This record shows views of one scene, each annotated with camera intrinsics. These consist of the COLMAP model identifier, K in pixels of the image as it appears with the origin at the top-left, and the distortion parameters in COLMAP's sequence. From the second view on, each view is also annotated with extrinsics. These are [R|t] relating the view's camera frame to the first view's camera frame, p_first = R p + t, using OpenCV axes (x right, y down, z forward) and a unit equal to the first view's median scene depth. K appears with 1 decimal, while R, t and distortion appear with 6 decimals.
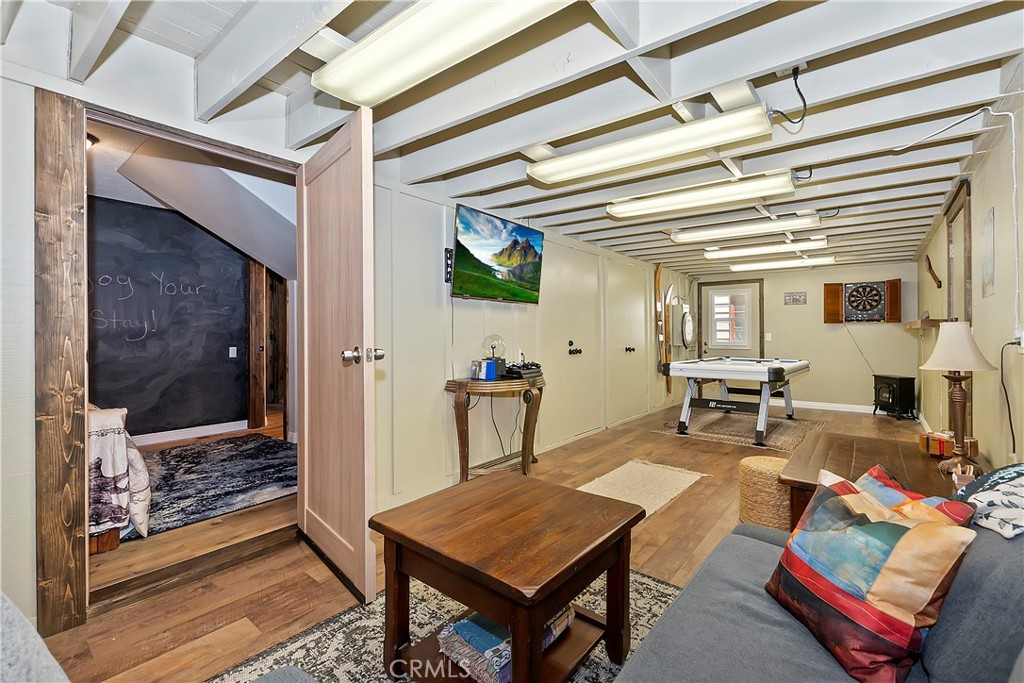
lens RADIAL K [[452.2, 0, 507.3], [0, 452.2, 324.0], [0, 0, 1]] dist [0.001728, -0.000456]
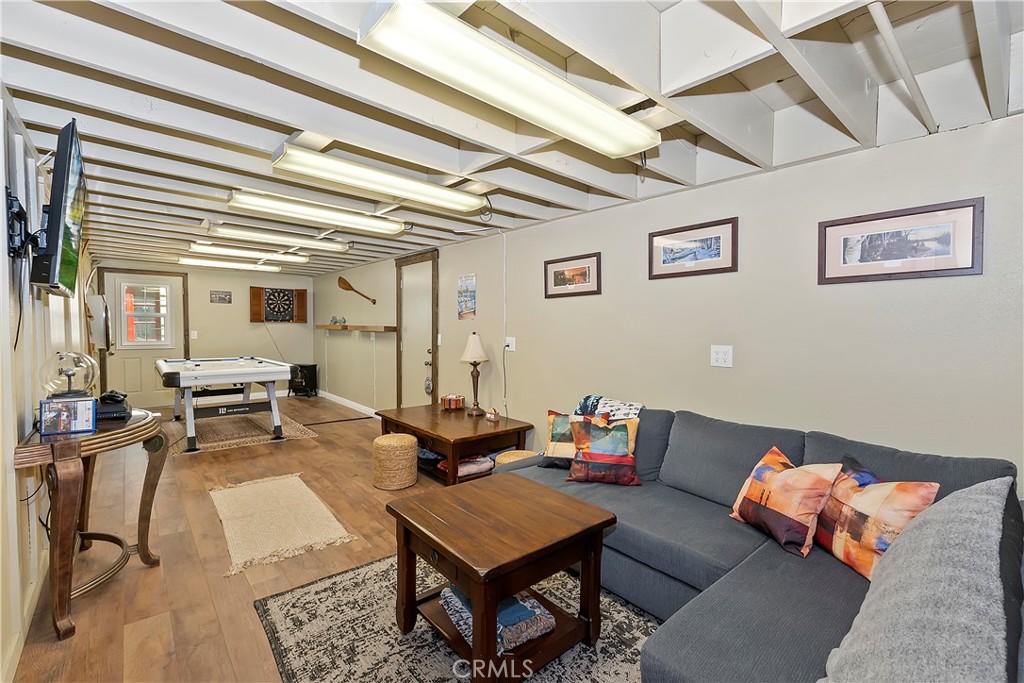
lens RADIAL K [[452.2, 0, 507.3], [0, 452.2, 324.0], [0, 0, 1]] dist [0.001728, -0.000456]
pose [[0.159912, 0.005321, 0.987117, -0.342081], [-0.033704, 0.999432, 0.000073, -0.021226], [-0.986556, -0.033281, 0.160000, 0.232816]]
